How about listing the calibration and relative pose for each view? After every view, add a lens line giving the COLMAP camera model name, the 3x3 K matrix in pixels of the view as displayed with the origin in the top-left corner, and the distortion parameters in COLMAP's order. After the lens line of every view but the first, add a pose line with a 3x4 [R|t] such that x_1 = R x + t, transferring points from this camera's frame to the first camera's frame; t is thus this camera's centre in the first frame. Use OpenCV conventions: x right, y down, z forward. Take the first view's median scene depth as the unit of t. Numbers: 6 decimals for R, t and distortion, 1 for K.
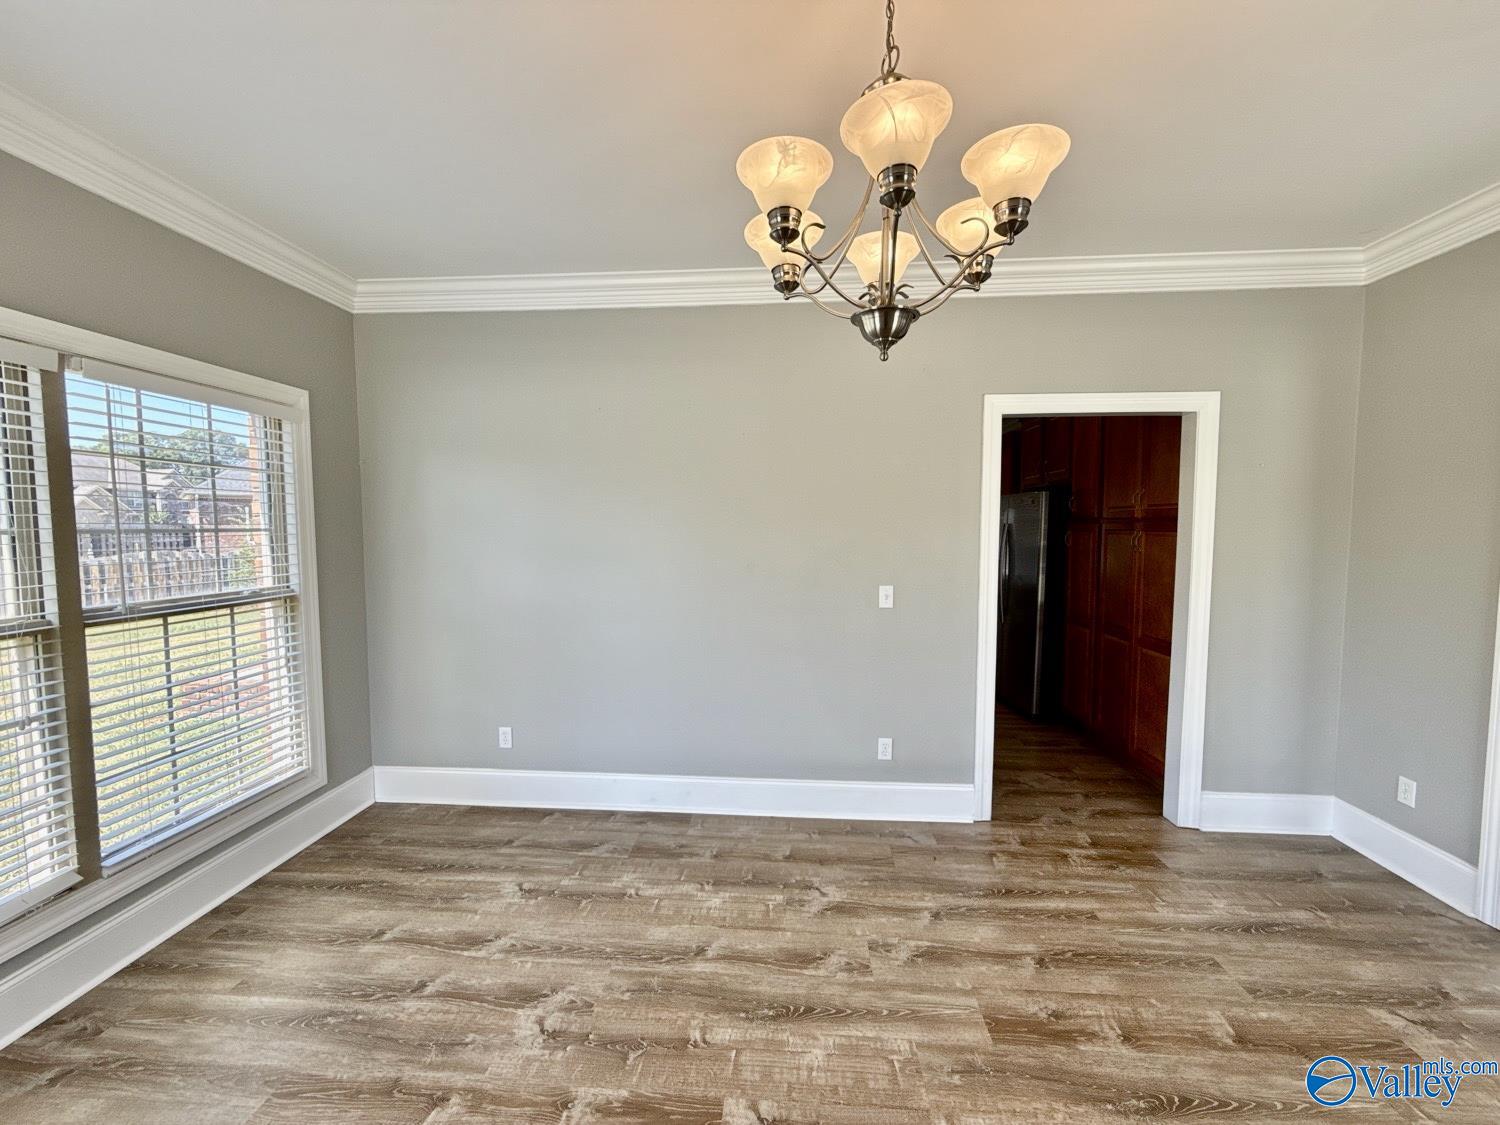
lens RADIAL K [[597.2, 0, 749.2], [0, 597.2, 561.4], [0, 0, 1]] dist [-0.000324, 0.000001]
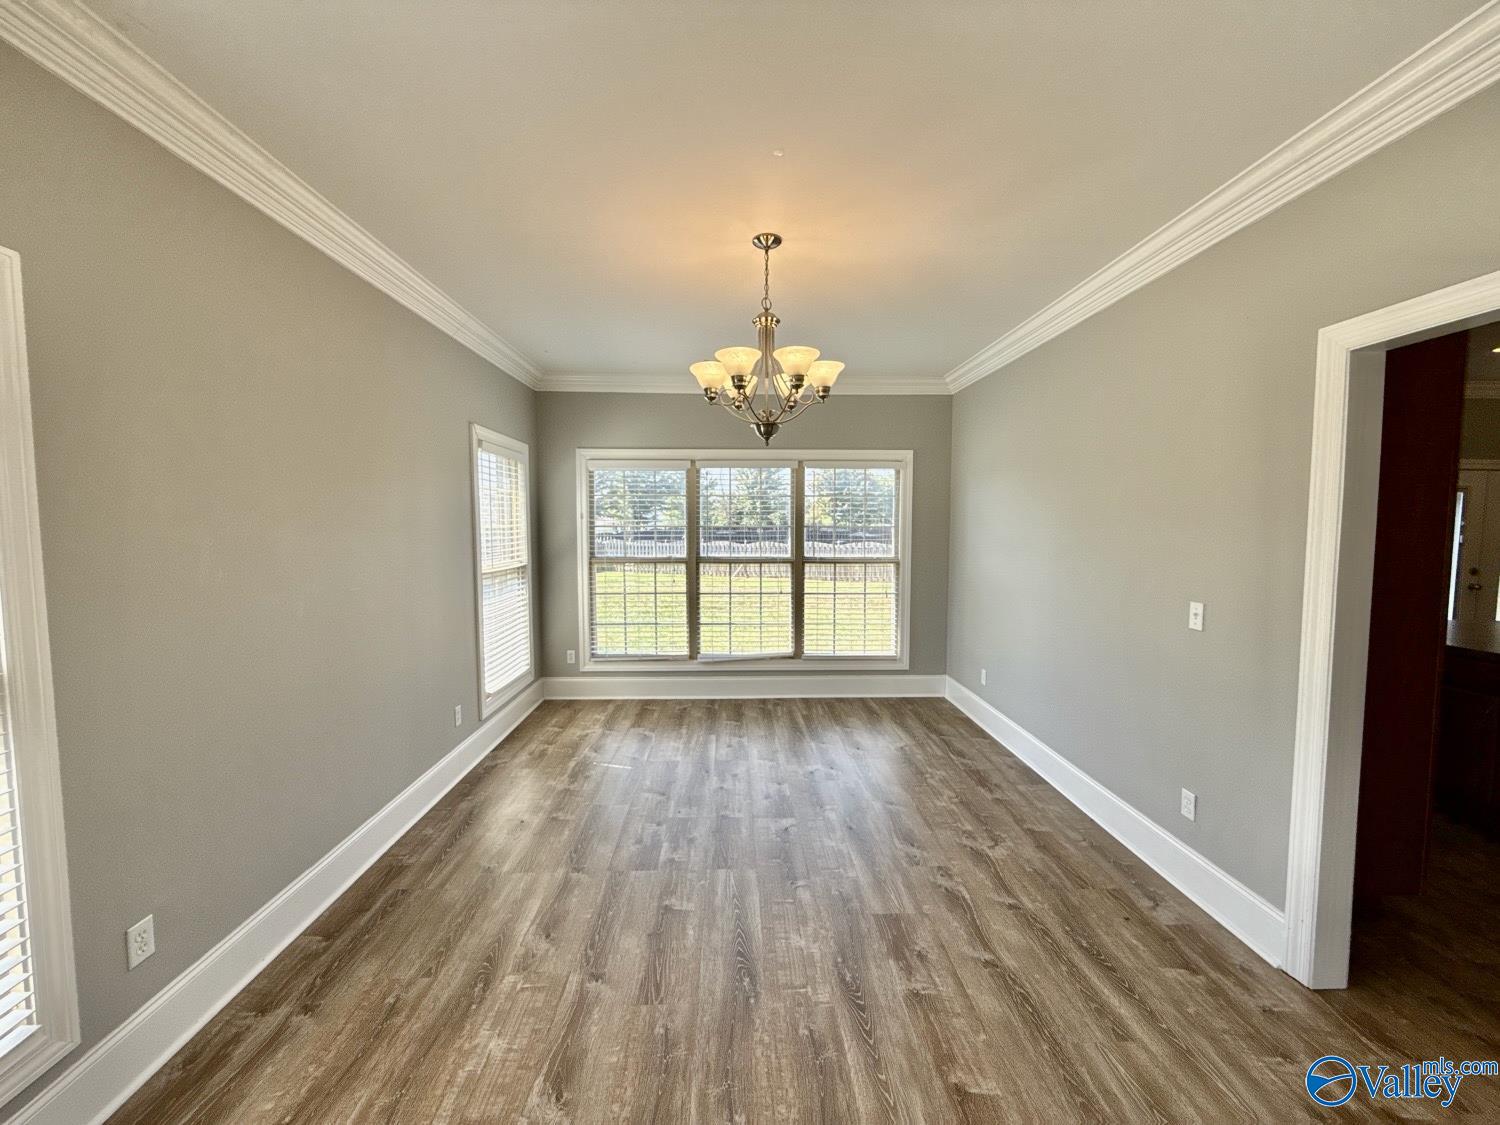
lens RADIAL K [[597.2, 0, 749.2], [0, 597.2, 561.4], [0, 0, 1]] dist [-0.000324, 0.000001]
pose [[0.103745, 0.065158, -0.992467, 1.182306], [-0.062169, 0.996325, 0.058912, -0.029376], [0.992659, 0.055589, 0.107414, 0.383986]]
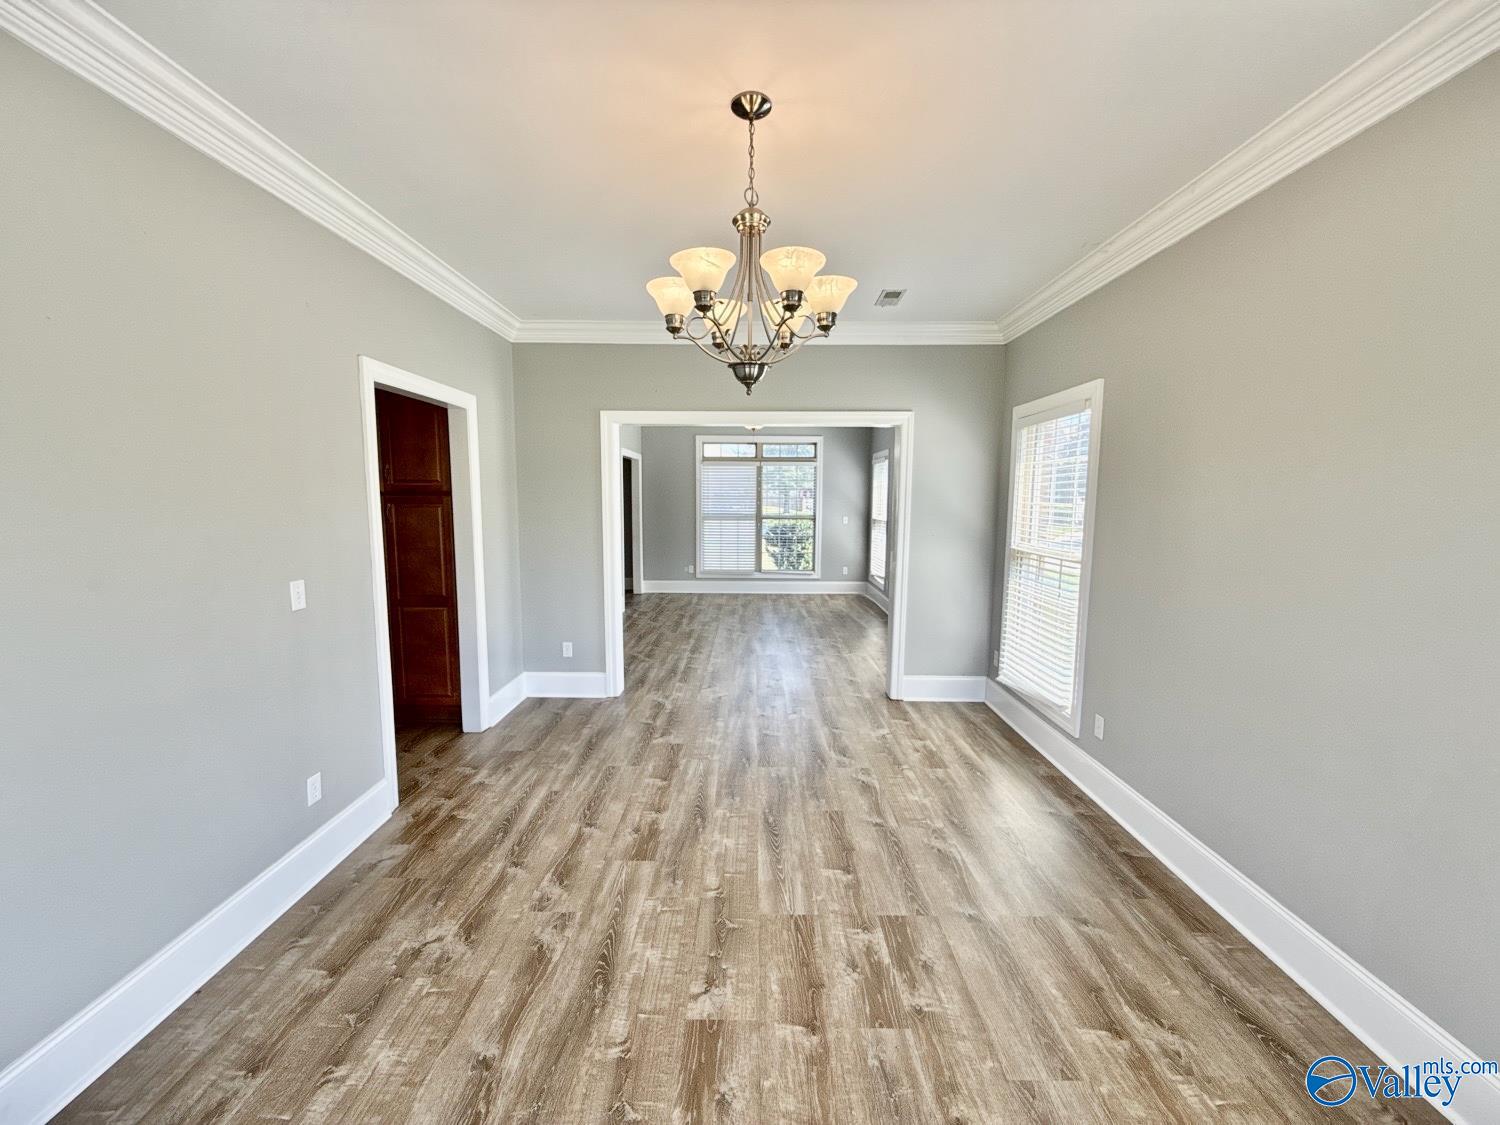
lens RADIAL K [[597.2, 0, 749.2], [0, 597.2, 561.4], [0, 0, 1]] dist [-0.000324, 0.000001]
pose [[-0.064495, -0.111003, 0.991725, -0.686166], [0.056539, 0.991791, 0.114687, -0.046971], [-0.996315, 0.063468, -0.057689, 0.576756]]
